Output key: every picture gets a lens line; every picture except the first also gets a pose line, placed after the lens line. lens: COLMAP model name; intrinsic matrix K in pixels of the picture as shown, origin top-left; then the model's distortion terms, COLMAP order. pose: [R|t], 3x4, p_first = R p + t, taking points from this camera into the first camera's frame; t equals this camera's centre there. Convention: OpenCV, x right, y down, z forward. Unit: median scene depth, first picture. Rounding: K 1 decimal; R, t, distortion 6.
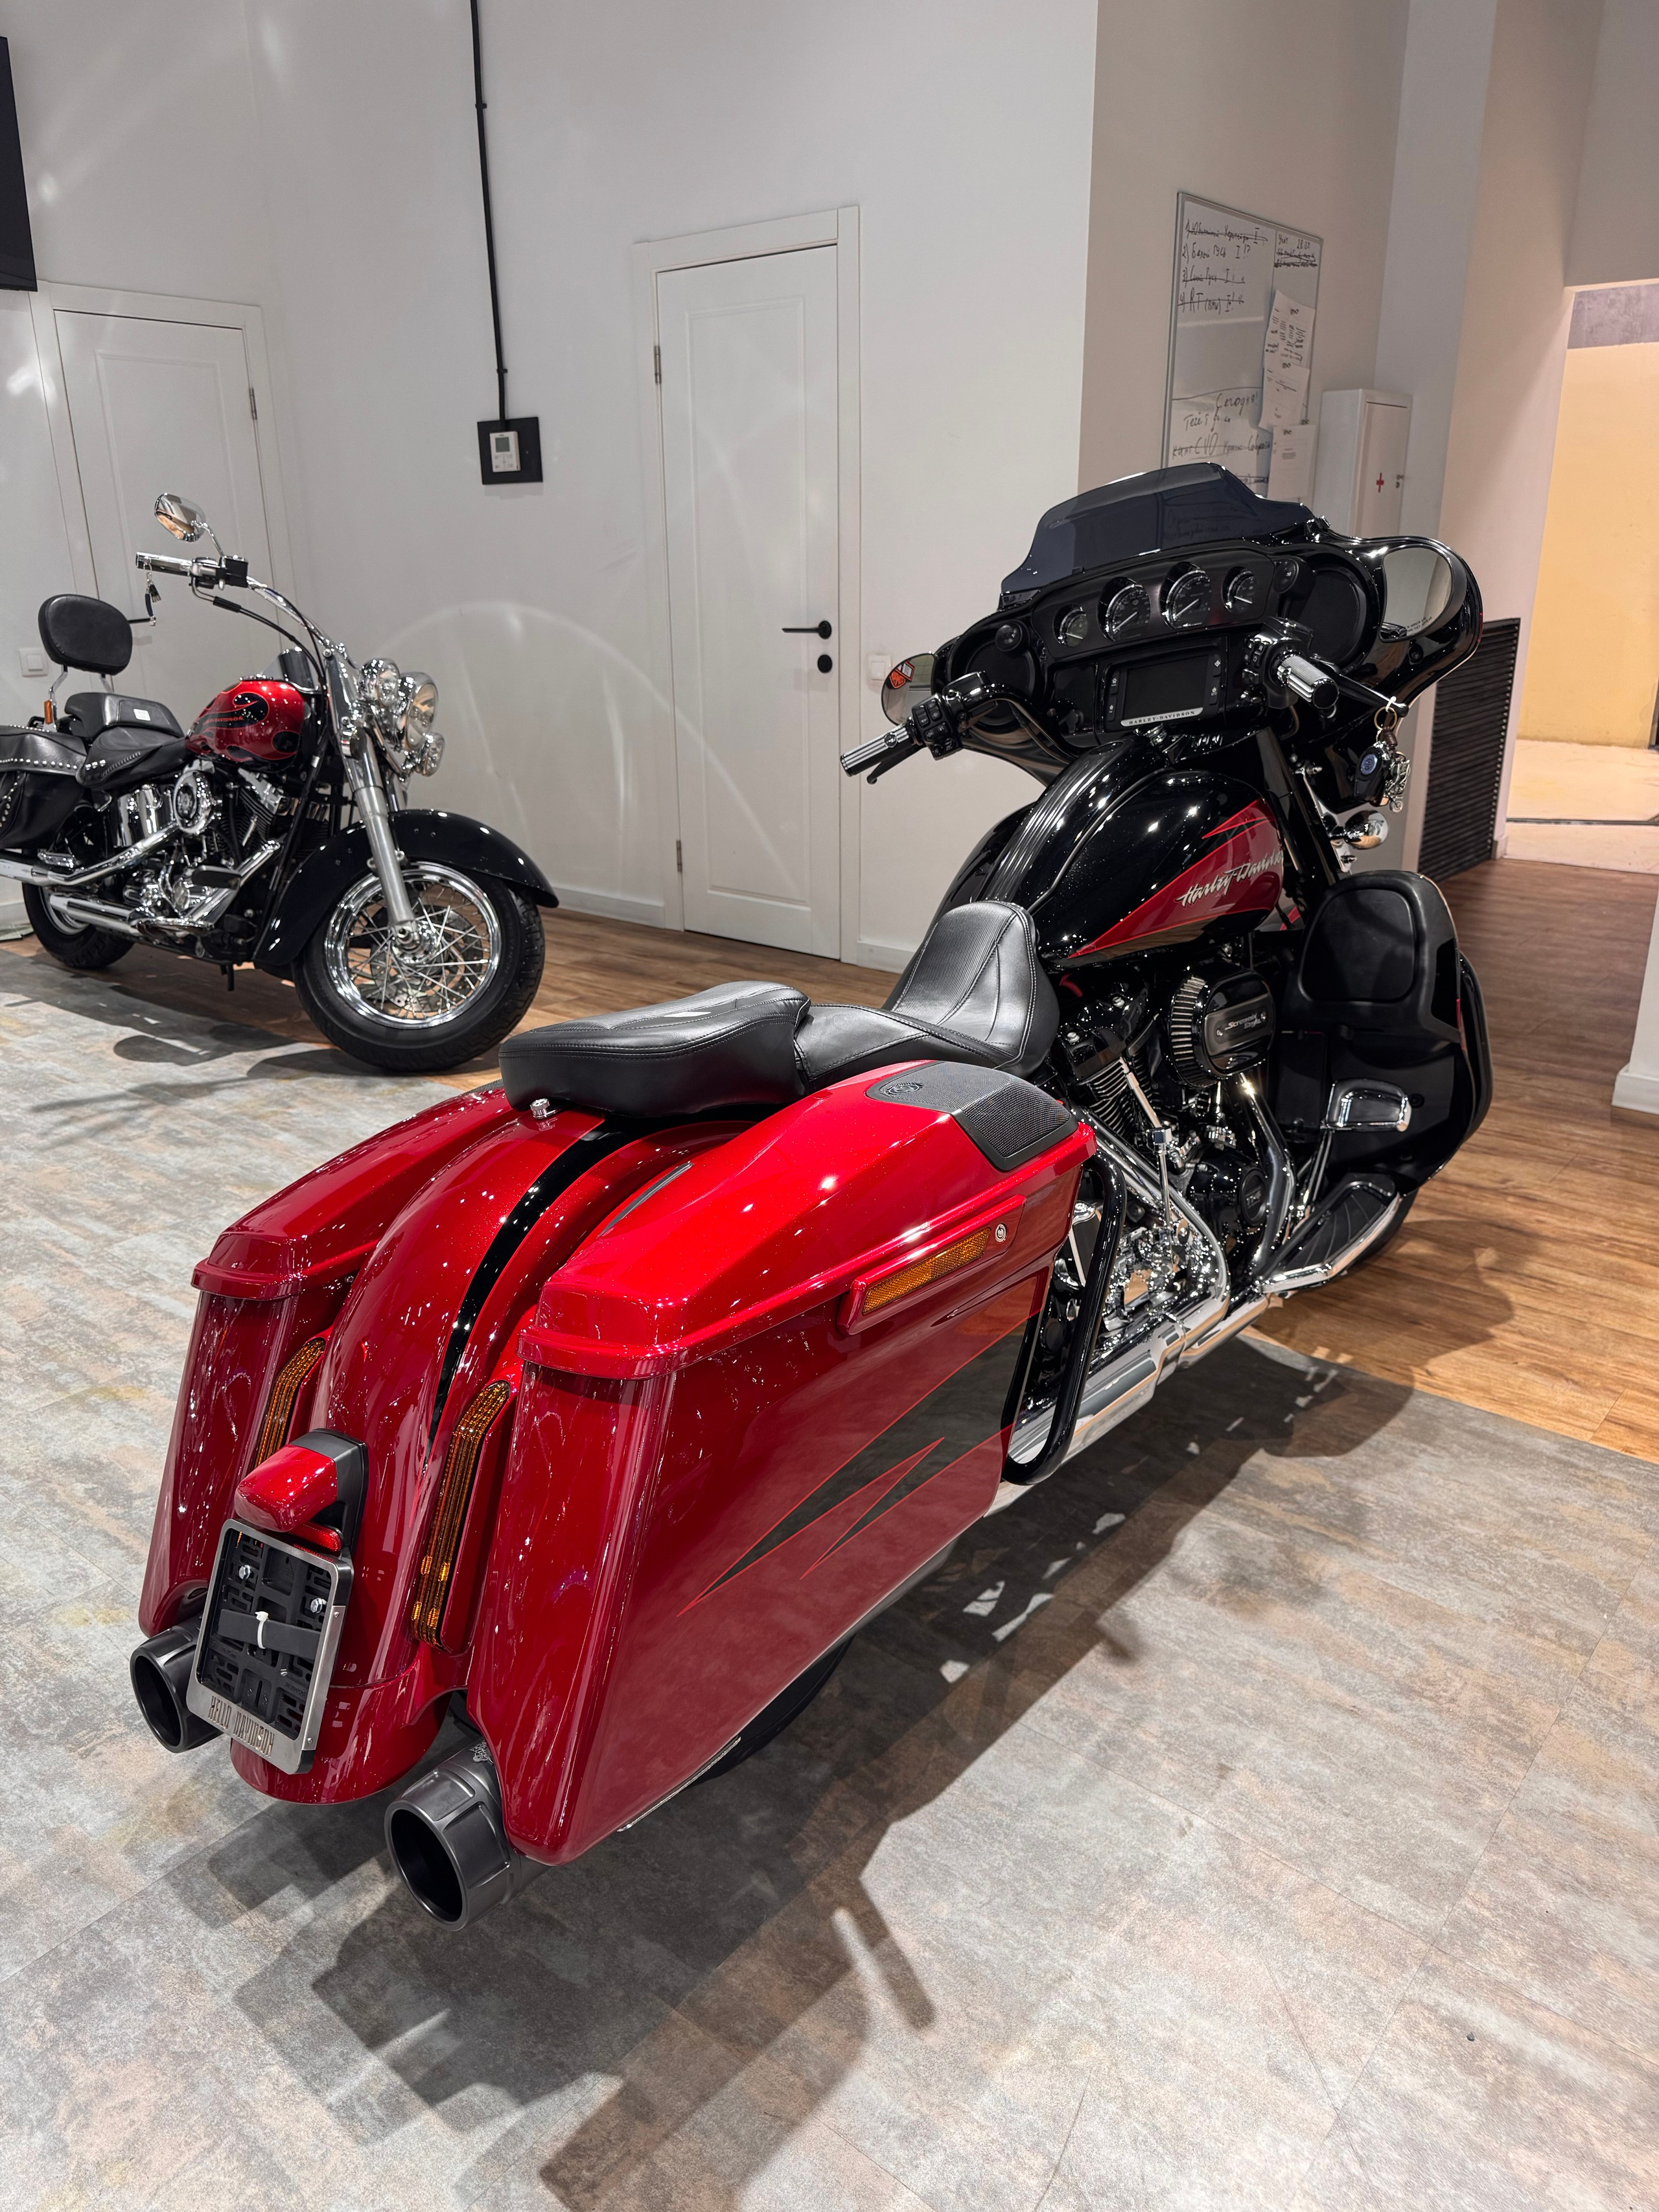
lens RADIAL K [[1554.9, 0, 842.0], [0, 1554.9, 1121.6], [0, 0, 1]] dist [0.046045, -0.087153]
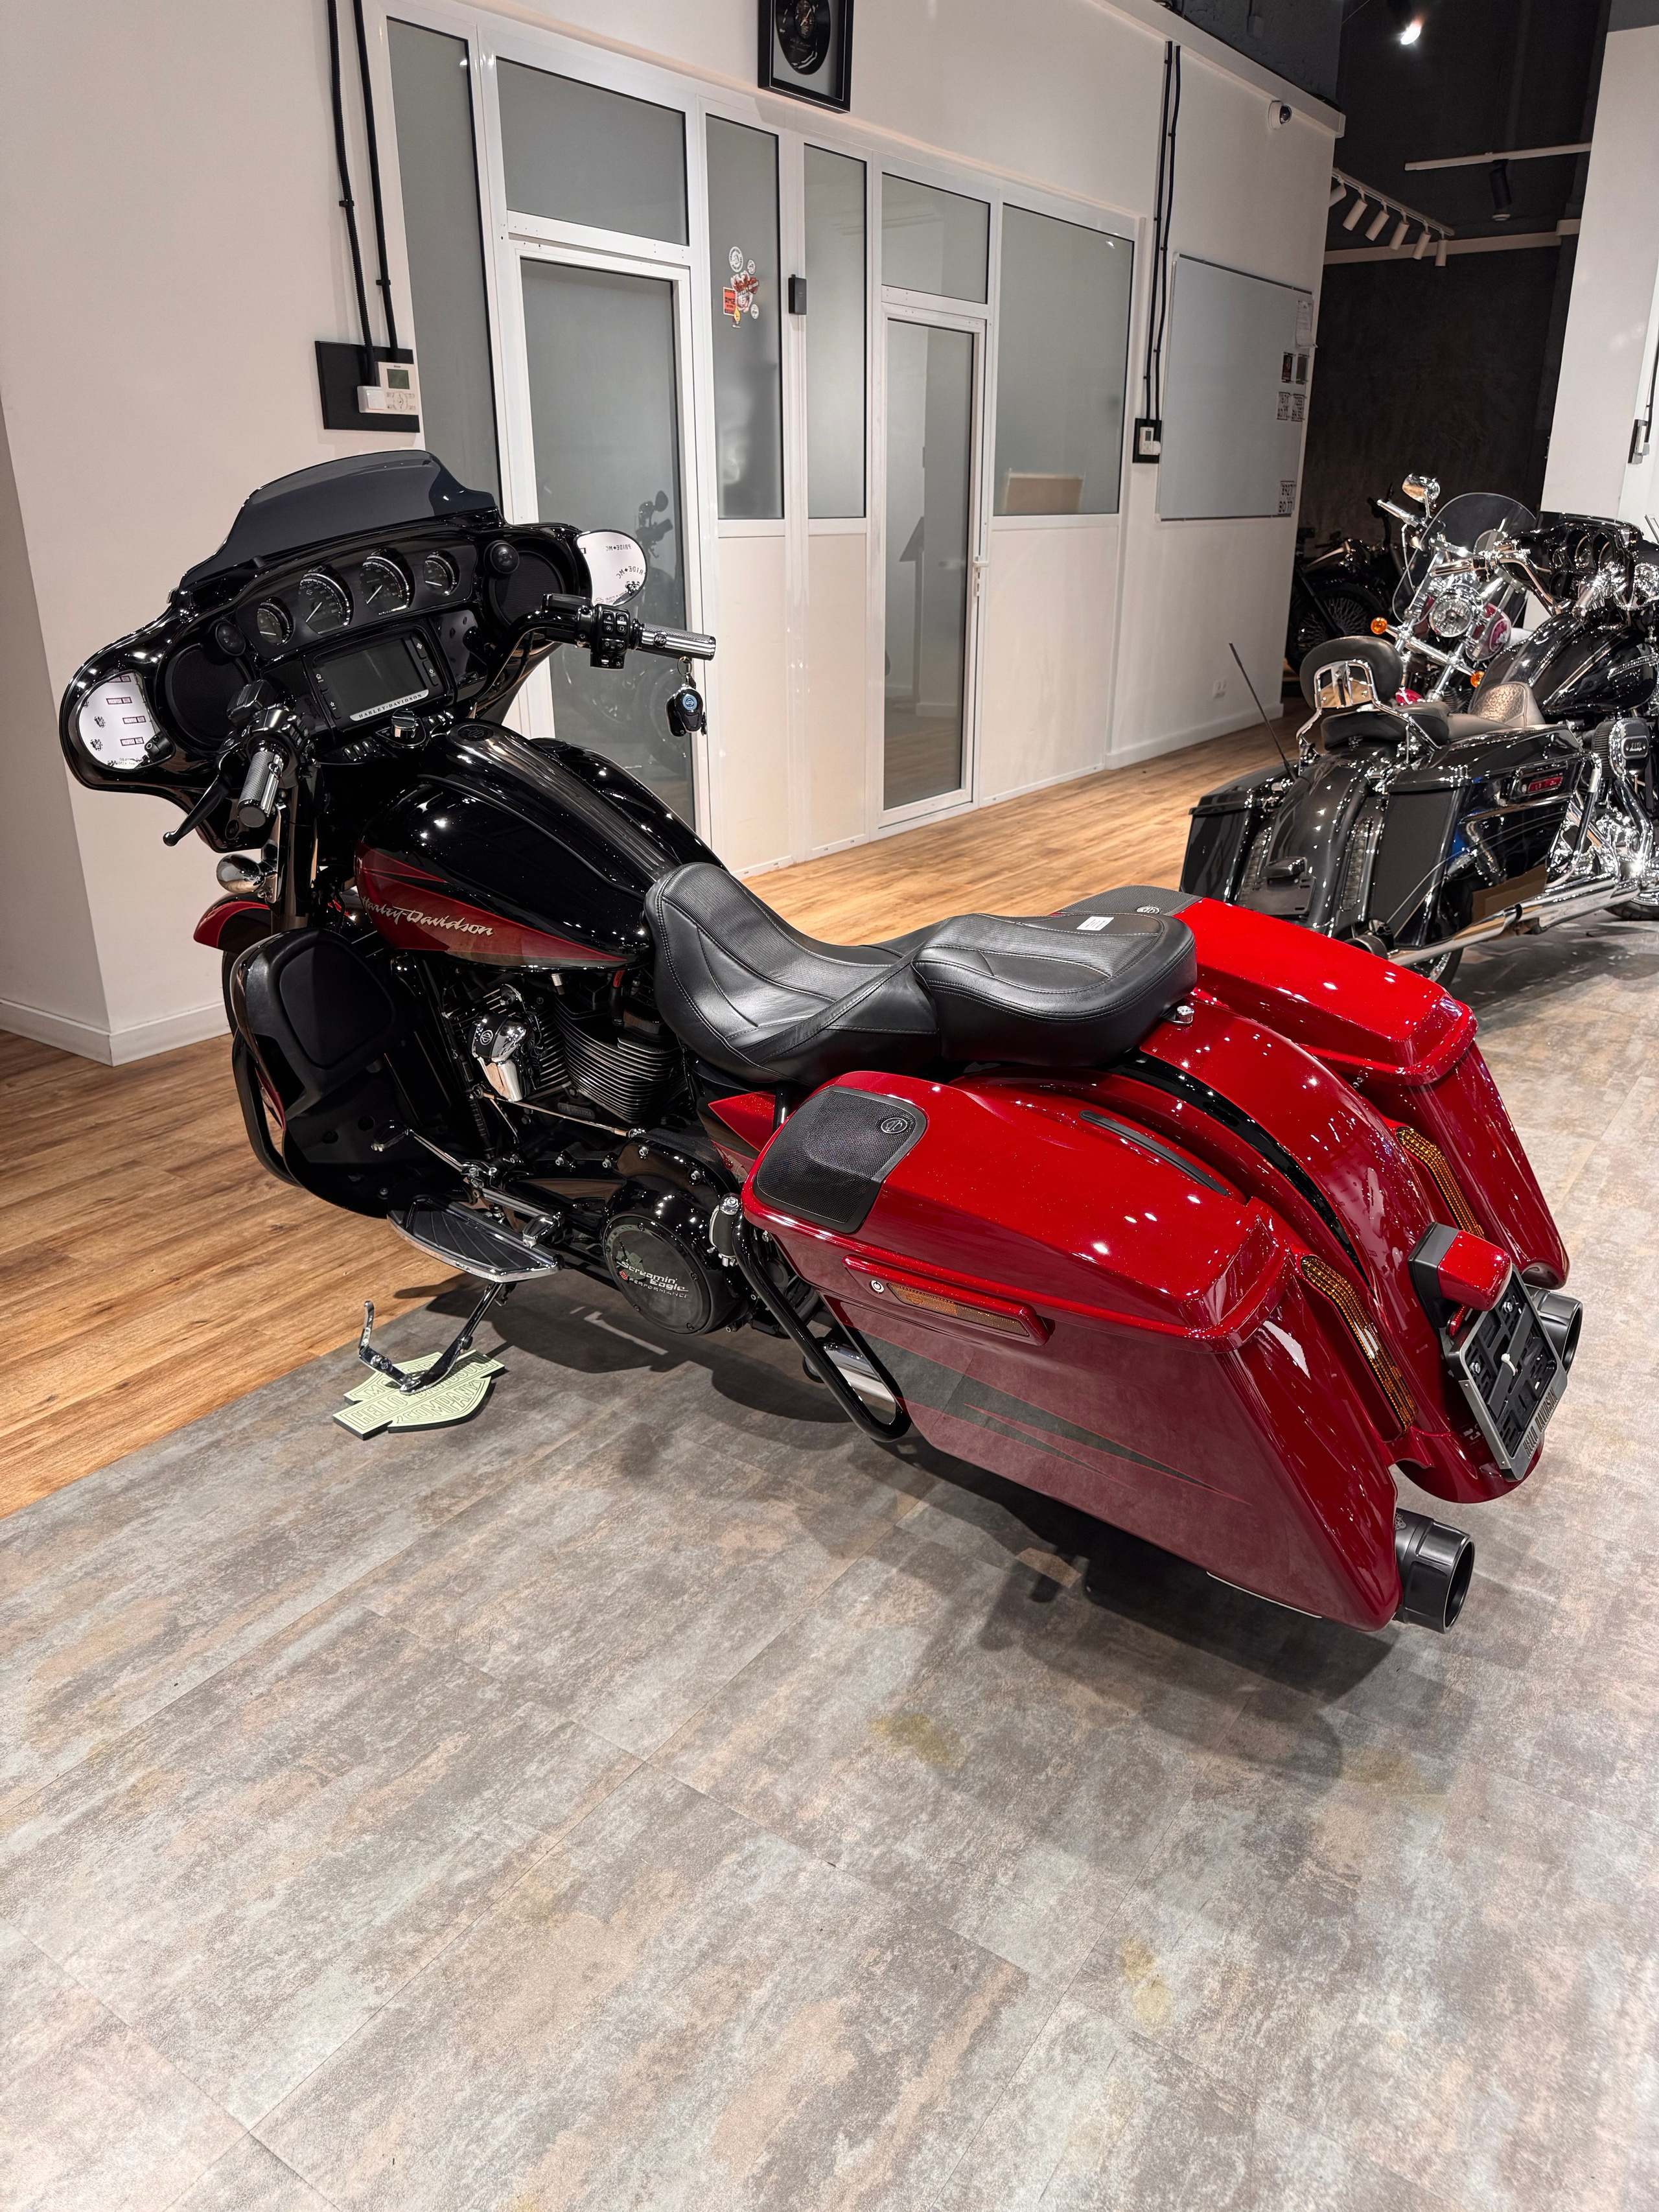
lens RADIAL K [[1571.3, 0, 817.5], [0, 1571.3, 1118.3], [0, 0, 1]] dist [0.042436, -0.110237]
pose [[-0.076139, -0.352665, 0.932647, -0.817231], [0.345810, 0.867967, 0.356438, -0.288829], [-0.935210, 0.349658, 0.055869, 0.768503]]
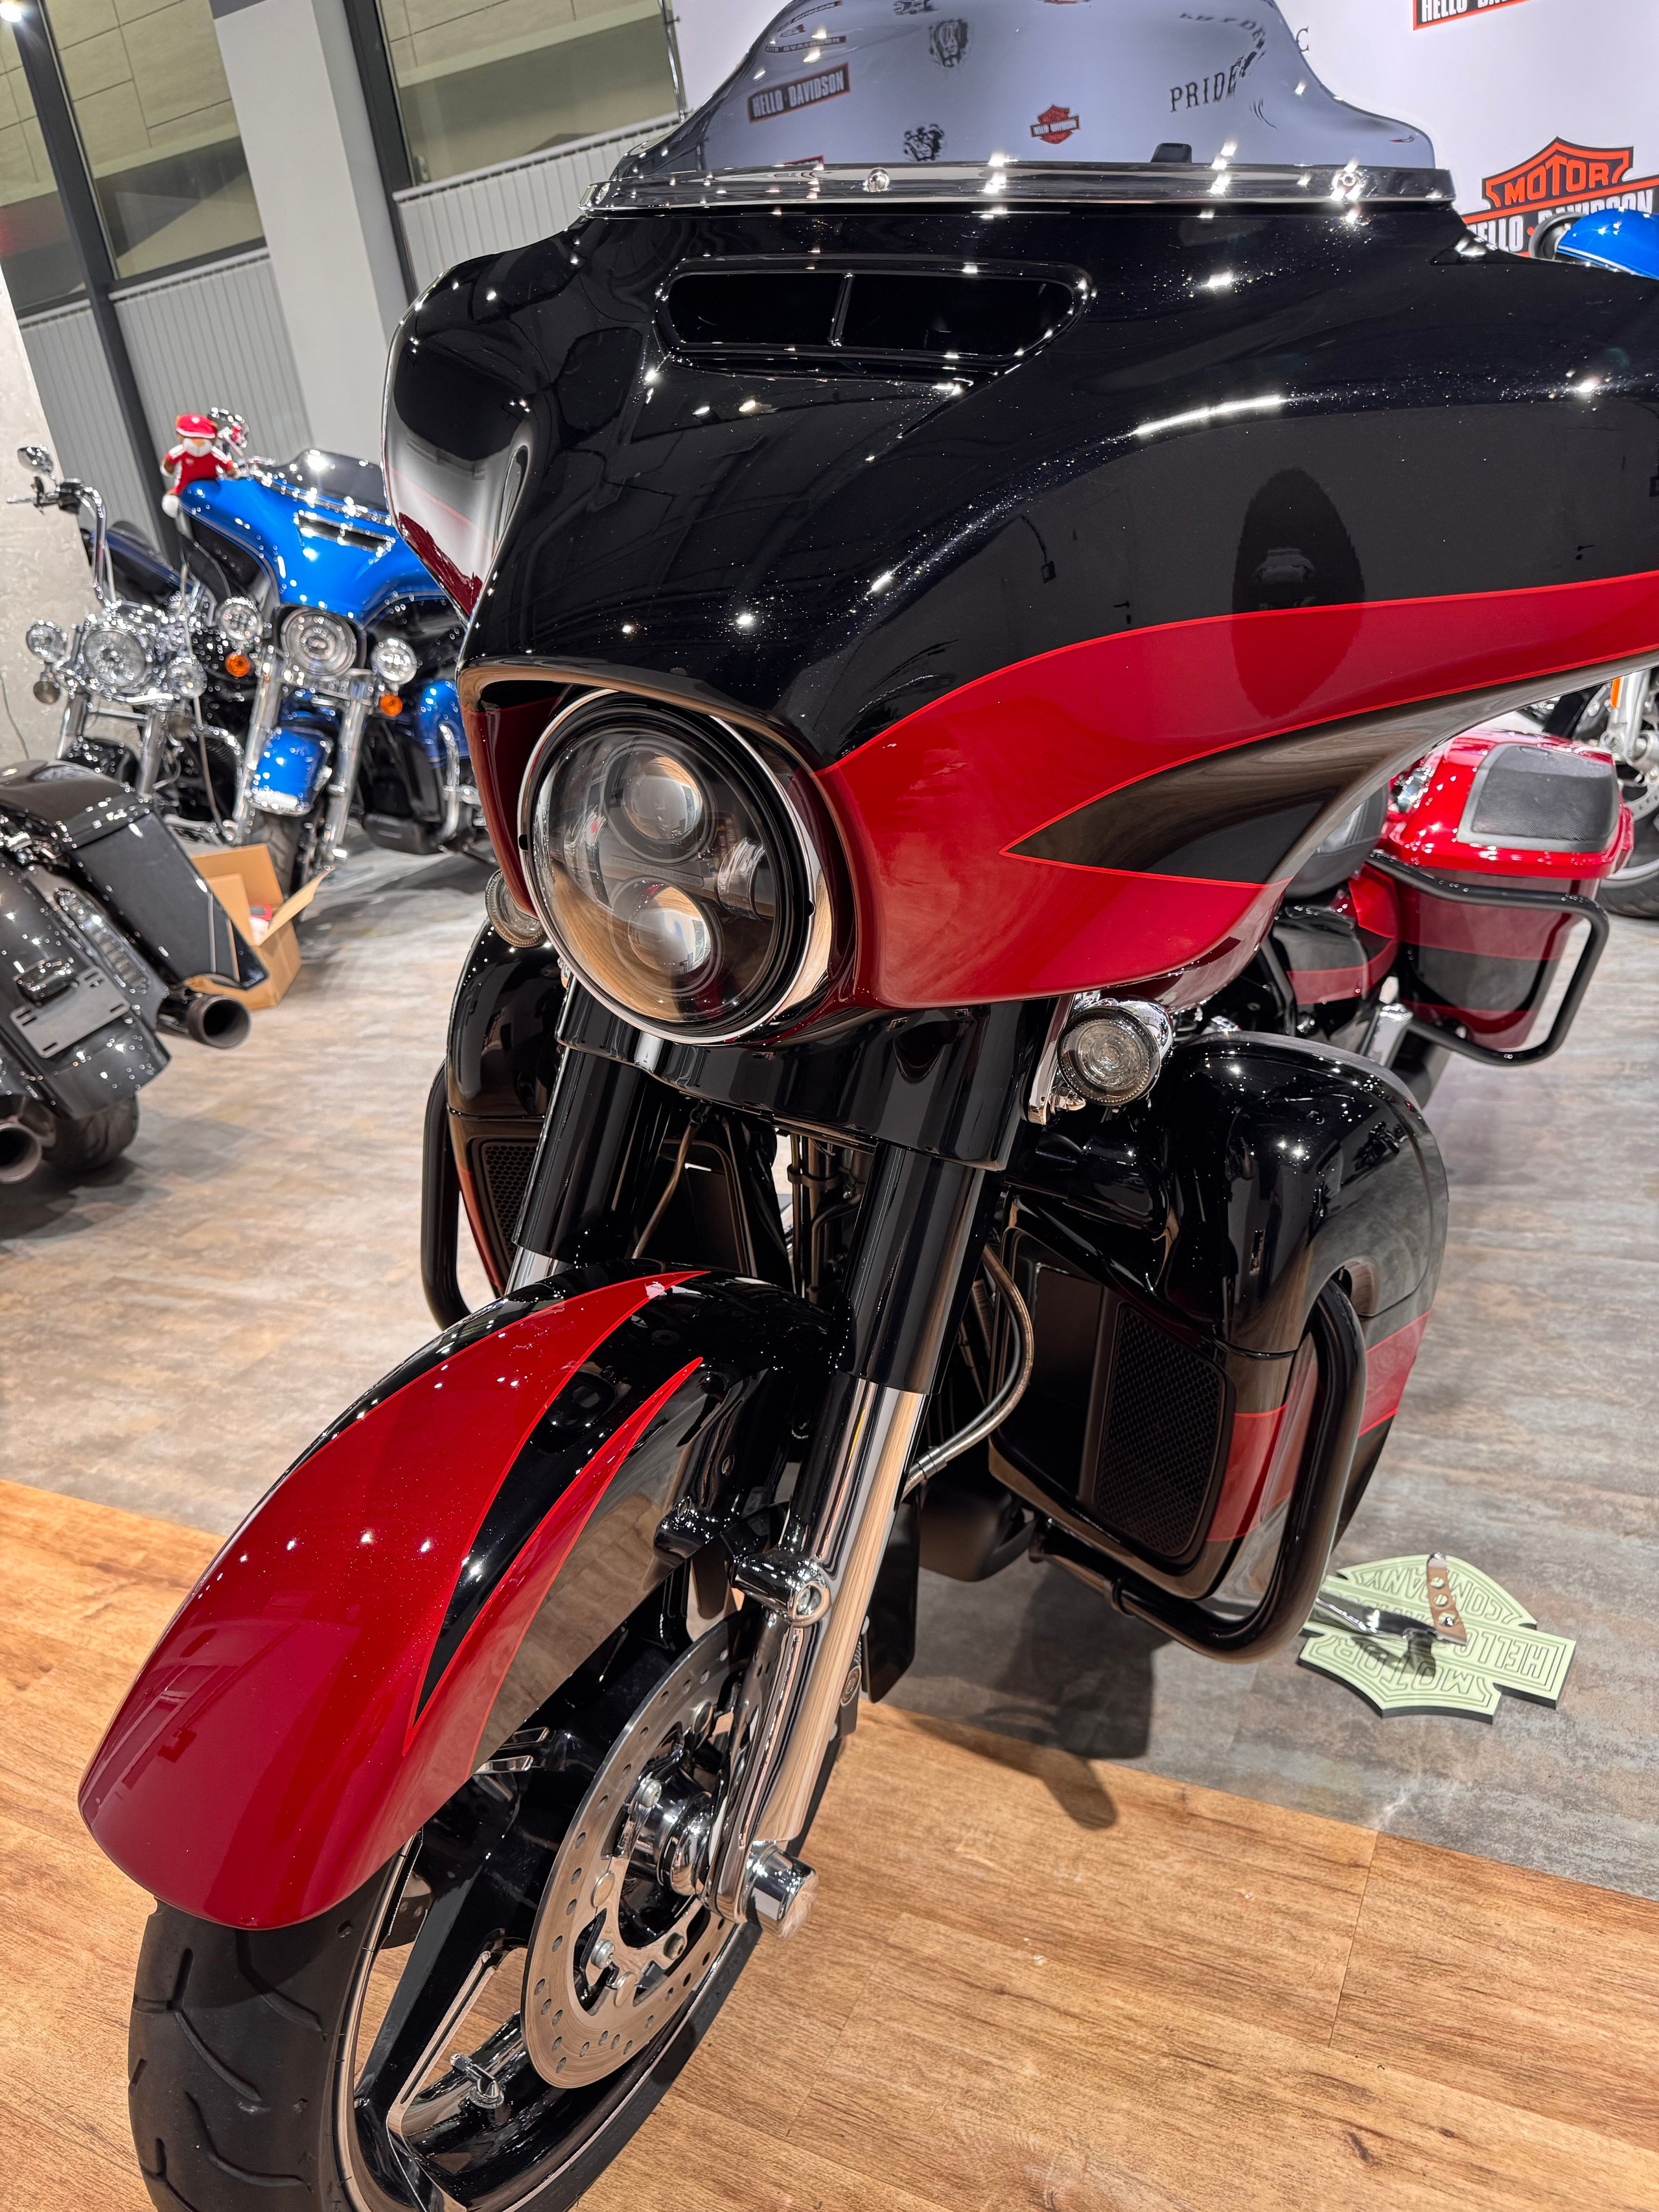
lens RADIAL K [[1591.1, 0, 837.1], [0, 1591.1, 1122.7], [0, 0, 1]] dist [-0.010326, -0.006814]
pose [[-0.965622, 0.217377, -0.142550, 0.329631], [0.068008, 0.740533, 0.668570, -0.436047], [0.250895, 0.635891, -0.729859, 1.382279]]
